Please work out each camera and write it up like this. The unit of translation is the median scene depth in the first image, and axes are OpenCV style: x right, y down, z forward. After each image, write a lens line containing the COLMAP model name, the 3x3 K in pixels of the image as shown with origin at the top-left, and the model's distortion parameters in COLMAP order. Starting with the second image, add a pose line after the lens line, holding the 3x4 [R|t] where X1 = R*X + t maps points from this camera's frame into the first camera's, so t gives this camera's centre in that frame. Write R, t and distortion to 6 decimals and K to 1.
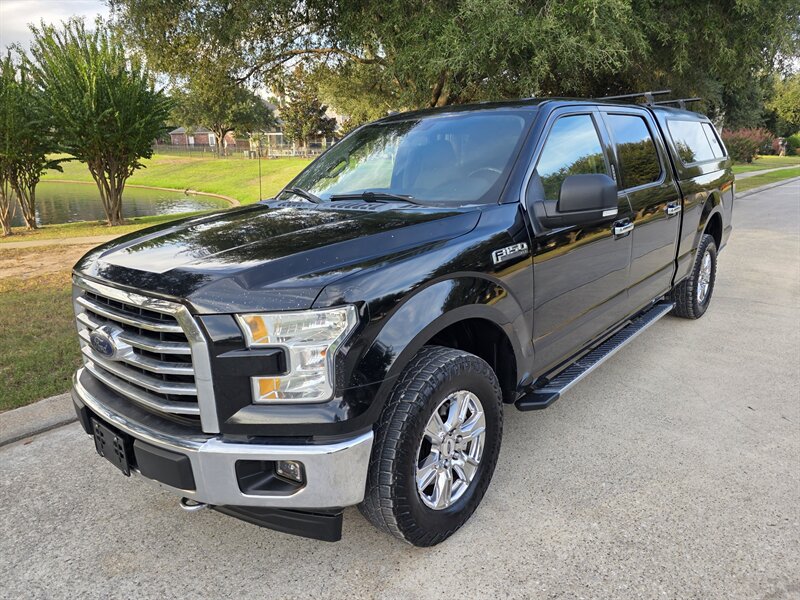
lens RADIAL K [[532.3, 0, 401.4], [0, 532.3, 298.8], [0, 0, 1]] dist [0.038944, -0.031859]
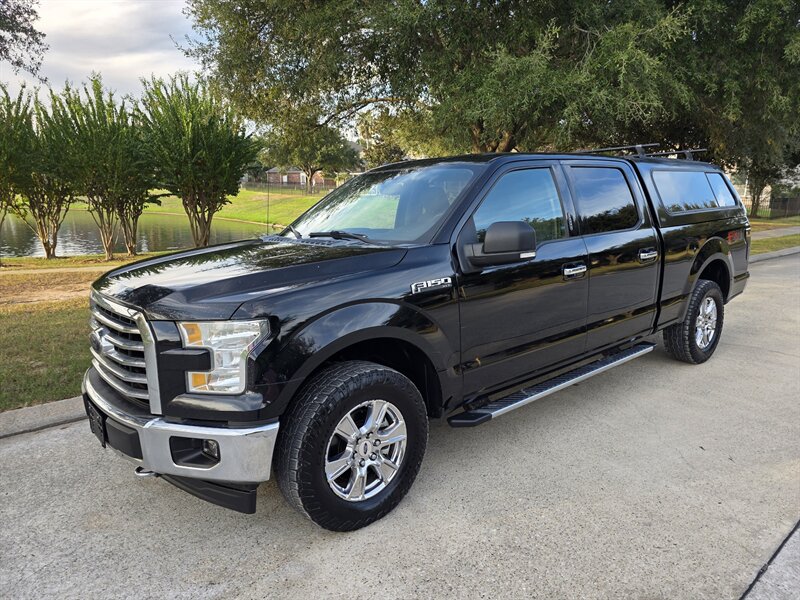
lens RADIAL K [[527.4, 0, 406.4], [0, 527.4, 299.0], [0, 0, 1]] dist [0.057943, -0.050468]
pose [[0.989803, 0.043920, -0.135506, 0.251398], [-0.052993, 0.996536, -0.064089, 0.016804], [0.132221, 0.070616, 0.988702, -0.126938]]
